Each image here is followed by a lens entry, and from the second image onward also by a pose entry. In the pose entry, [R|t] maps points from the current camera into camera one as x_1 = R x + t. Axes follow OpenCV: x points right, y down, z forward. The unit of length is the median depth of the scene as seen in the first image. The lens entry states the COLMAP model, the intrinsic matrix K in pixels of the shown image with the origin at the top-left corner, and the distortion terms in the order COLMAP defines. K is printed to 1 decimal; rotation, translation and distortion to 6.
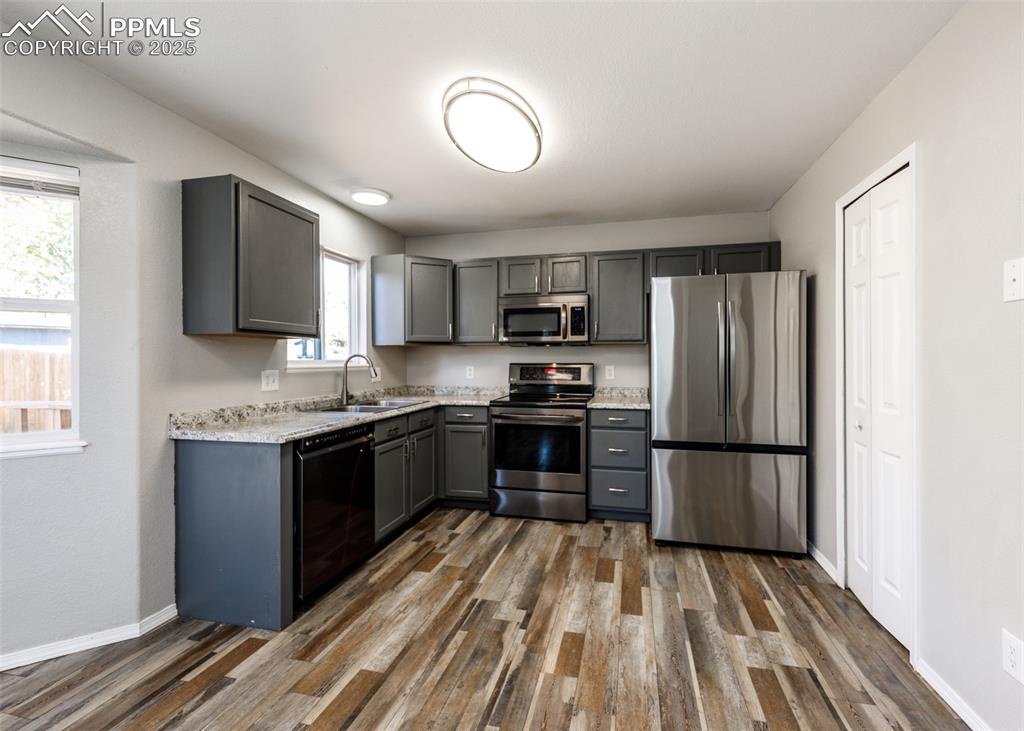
lens RADIAL K [[452.9, 0, 515.5], [0, 452.9, 366.0], [0, 0, 1]] dist [0.006656, -0.000467]
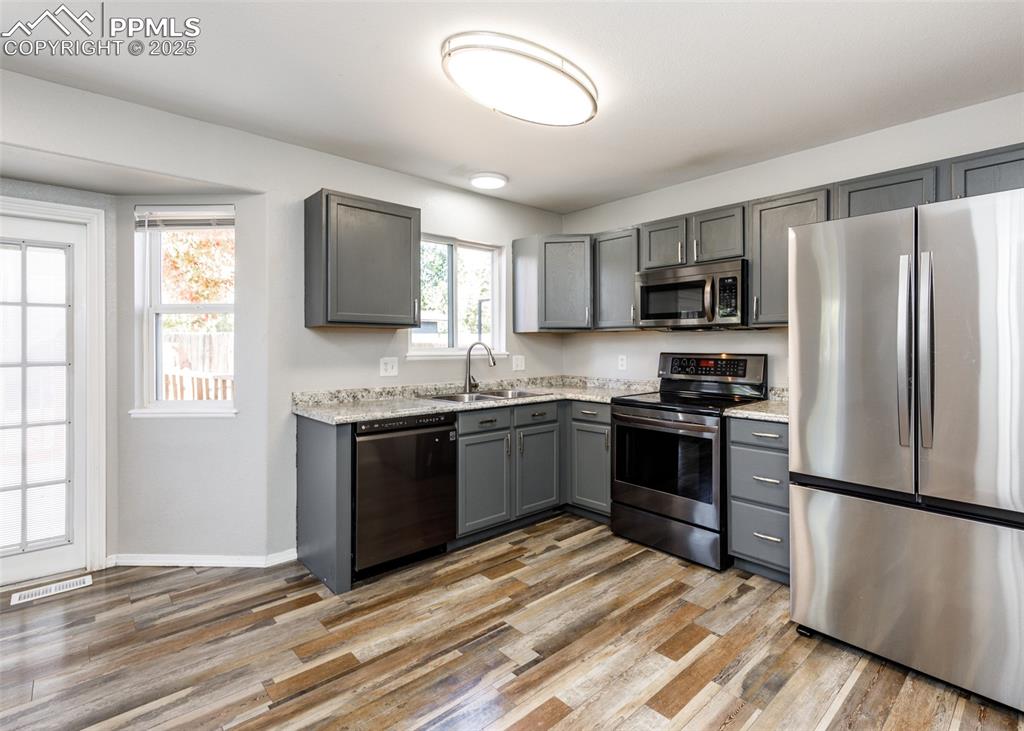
lens RADIAL K [[495.9, 0, 522.7], [0, 495.9, 350.3], [0, 0, 1]] dist [0.005944, -0.000460]
pose [[0.833936, 0.008828, -0.551790, 0.399064], [-0.010091, 0.999949, 0.000747, -0.012217], [0.551768, 0.004945, 0.833983, 0.184280]]
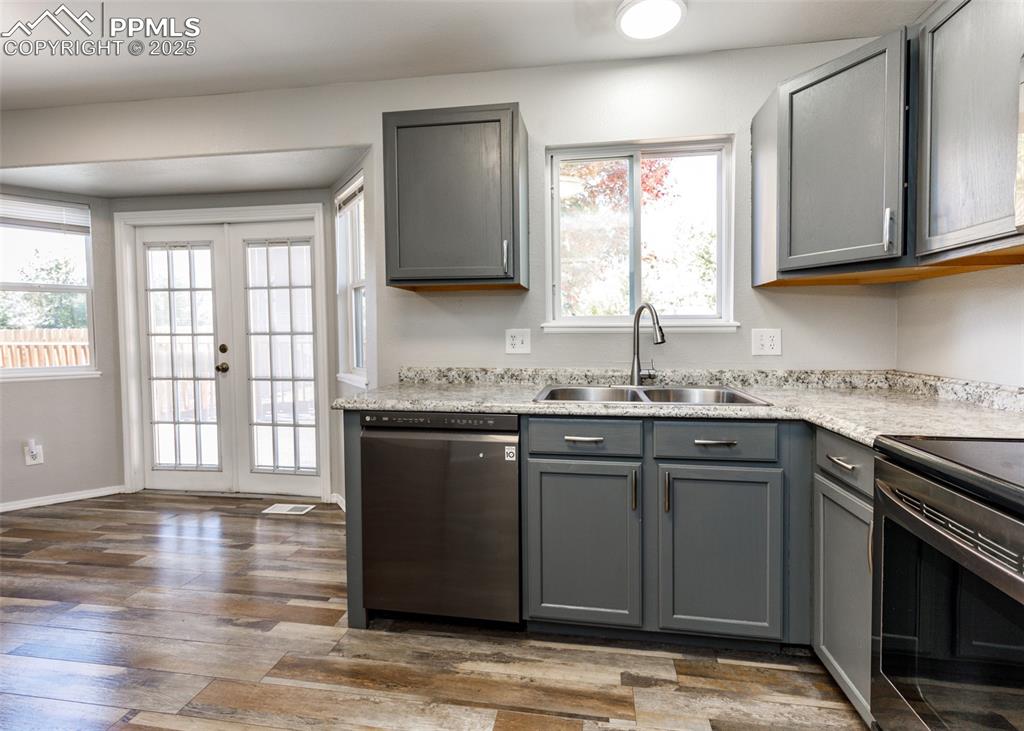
lens RADIAL K [[452.9, 0, 516.9], [0, 452.9, 348.6], [0, 0, 1]] dist [0.006656, -0.000467]
pose [[0.107949, 0.040191, -0.993344, 0.270777], [-0.011395, 0.999167, 0.039188, 0.013932], [0.994091, 0.007089, 0.108317, 0.935111]]
